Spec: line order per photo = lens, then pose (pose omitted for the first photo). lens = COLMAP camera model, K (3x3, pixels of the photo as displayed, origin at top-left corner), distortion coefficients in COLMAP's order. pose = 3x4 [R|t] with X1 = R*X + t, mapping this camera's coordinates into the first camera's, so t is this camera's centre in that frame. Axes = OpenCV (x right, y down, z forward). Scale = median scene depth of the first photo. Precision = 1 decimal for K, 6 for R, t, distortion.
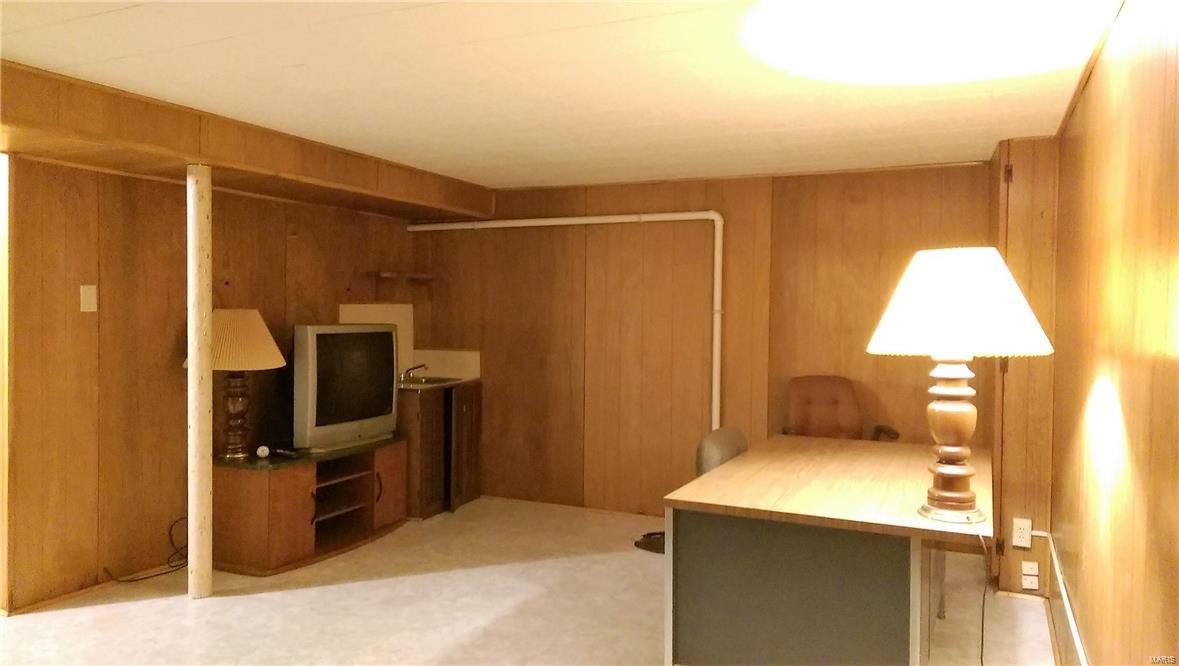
lens RADIAL K [[843.3, 0, 589.5], [0, 843.3, 333.0], [0, 0, 1]] dist [0.138620, -0.169369]
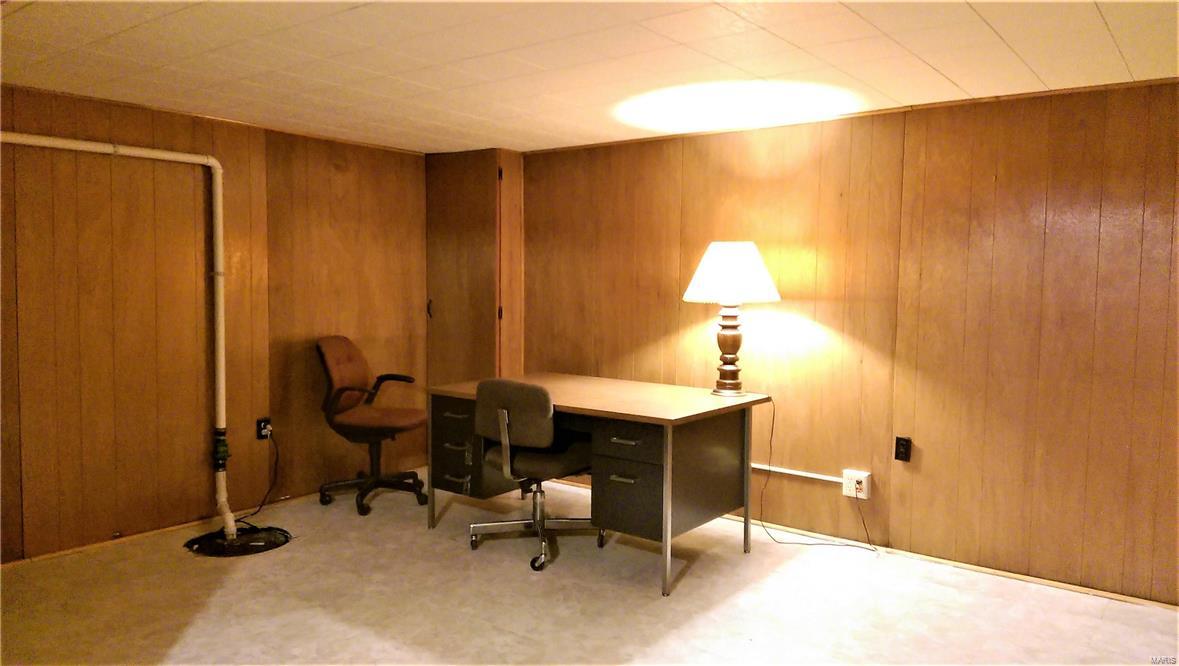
lens RADIAL K [[843.3, 0, 589.5], [0, 843.3, 333.0], [0, 0, 1]] dist [0.138620, -0.169369]
pose [[0.225871, -0.072886, 0.971427, -0.691563], [0.026398, 0.997289, 0.068688, -0.016856], [-0.973799, 0.010129, 0.227183, 0.475719]]
